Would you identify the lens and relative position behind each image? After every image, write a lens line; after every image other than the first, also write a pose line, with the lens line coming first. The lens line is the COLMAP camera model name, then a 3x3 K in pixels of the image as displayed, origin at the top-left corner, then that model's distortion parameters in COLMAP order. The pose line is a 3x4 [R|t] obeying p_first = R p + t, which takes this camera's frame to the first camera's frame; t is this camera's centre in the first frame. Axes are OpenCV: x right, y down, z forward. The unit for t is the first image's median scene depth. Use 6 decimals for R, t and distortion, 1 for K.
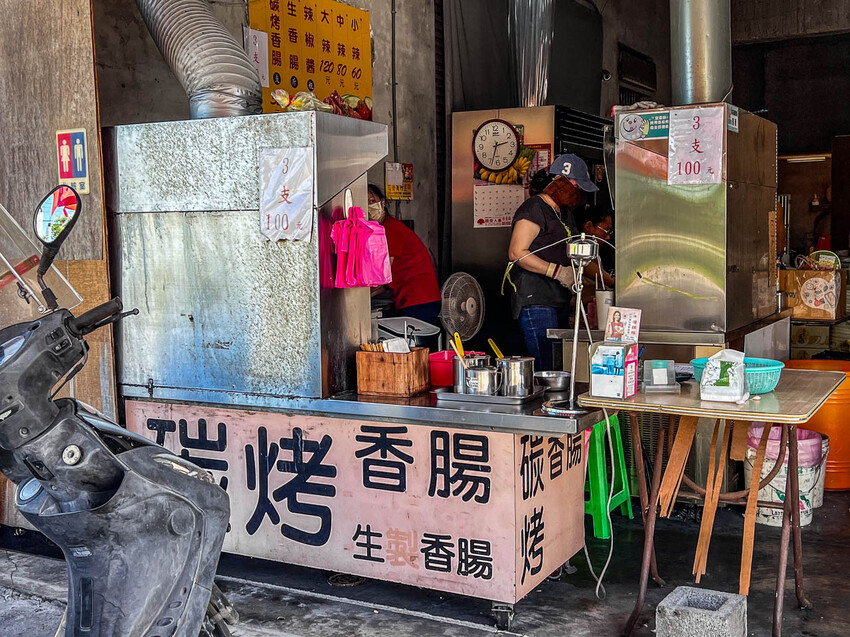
lens RADIAL K [[988.7, 0, 424.3], [0, 988.7, 315.7], [0, 0, 1]] dist [0.046348, 0.000000]
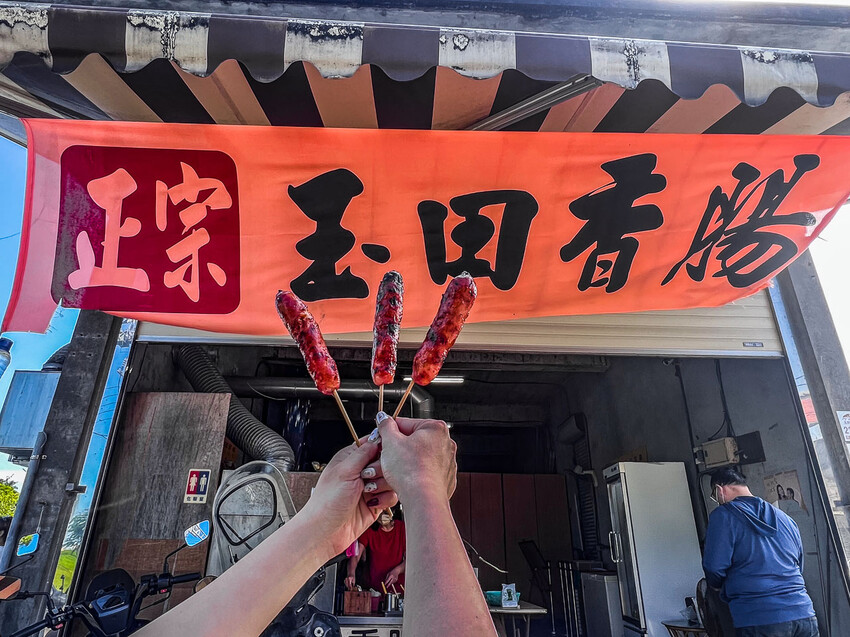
lens RADIAL K [[525.4, 0, 425.9], [0, 525.4, 313.9], [0, 0, 1]] dist [0.003985, 0.000973]
pose [[0.842012, 0.250884, 0.477570, -0.485662], [0.014167, 0.874687, -0.484481, 0.051714], [-0.539273, 0.414704, 0.732943, -0.133381]]
